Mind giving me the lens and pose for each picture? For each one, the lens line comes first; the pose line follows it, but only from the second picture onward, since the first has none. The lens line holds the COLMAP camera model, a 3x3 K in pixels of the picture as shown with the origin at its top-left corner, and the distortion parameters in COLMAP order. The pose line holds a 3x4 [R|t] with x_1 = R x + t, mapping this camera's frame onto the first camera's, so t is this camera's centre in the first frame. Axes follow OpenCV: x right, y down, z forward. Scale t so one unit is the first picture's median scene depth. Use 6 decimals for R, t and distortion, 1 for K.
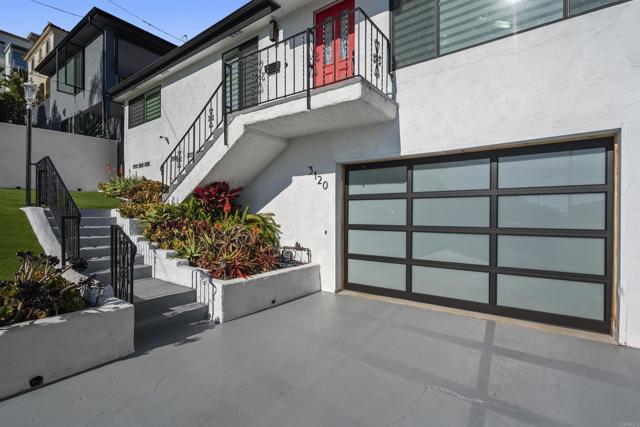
lens RADIAL K [[314.4, 0, 320.0], [0, 314.4, 213.5], [0, 0, 1]] dist [-0.001864, 0.000763]
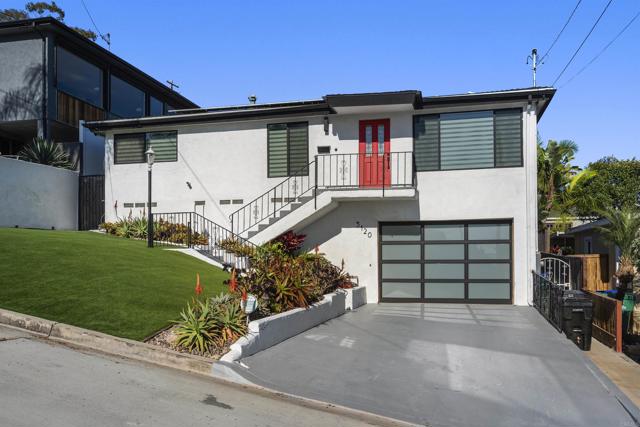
lens RADIAL K [[560.8, 0, 320.0], [0, 560.8, 213.5], [0, 0, 1]] dist [-0.023575, 0.005171]
pose [[0.897107, 0.013951, 0.441593, -1.493508], [0.007591, 0.998867, -0.046977, -0.071026], [-0.441748, 0.045496, 0.895985, -1.438343]]
